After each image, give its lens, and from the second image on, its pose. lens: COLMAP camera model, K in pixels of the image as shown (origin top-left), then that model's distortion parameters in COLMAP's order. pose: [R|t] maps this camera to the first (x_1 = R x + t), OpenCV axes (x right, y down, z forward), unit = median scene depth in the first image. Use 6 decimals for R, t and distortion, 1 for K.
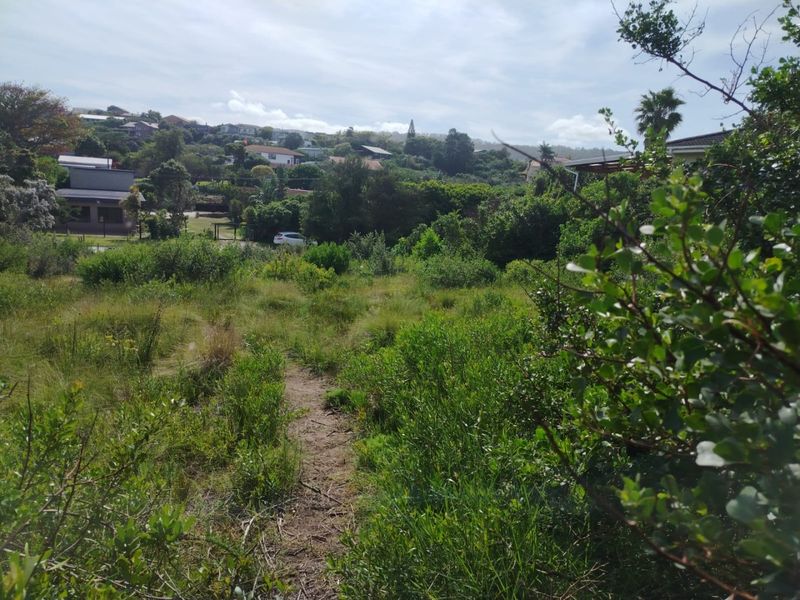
lens RADIAL K [[548.8, 0, 407.7], [0, 548.8, 303.9], [0, 0, 1]] dist [0.028730, -0.031552]
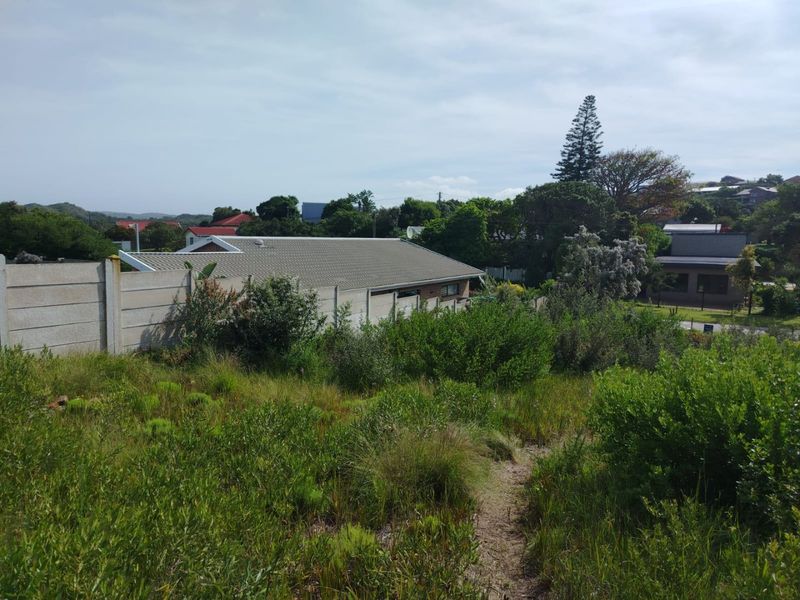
lens RADIAL K [[548.8, 0, 398.1], [0, 548.8, 299.5], [0, 0, 1]] dist [0.028730, -0.031552]
pose [[0.535744, 0.025556, -0.843994, -0.080558], [-0.144164, 0.987634, -0.061606, -0.017493], [0.831983, 0.154679, 0.532803, 0.149249]]
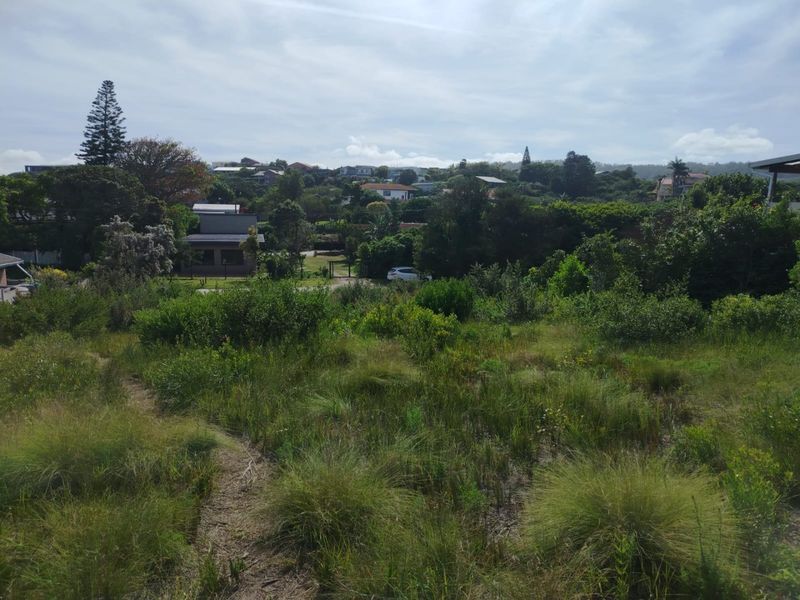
lens RADIAL K [[548.8, 0, 403.6], [0, 548.8, 307.0], [0, 0, 1]] dist [0.028730, -0.031552]
pose [[0.976617, -0.023486, -0.213701, -0.011215], [0.012368, 0.998506, -0.053216, -0.008743], [0.214631, 0.049329, 0.975449, 0.064598]]
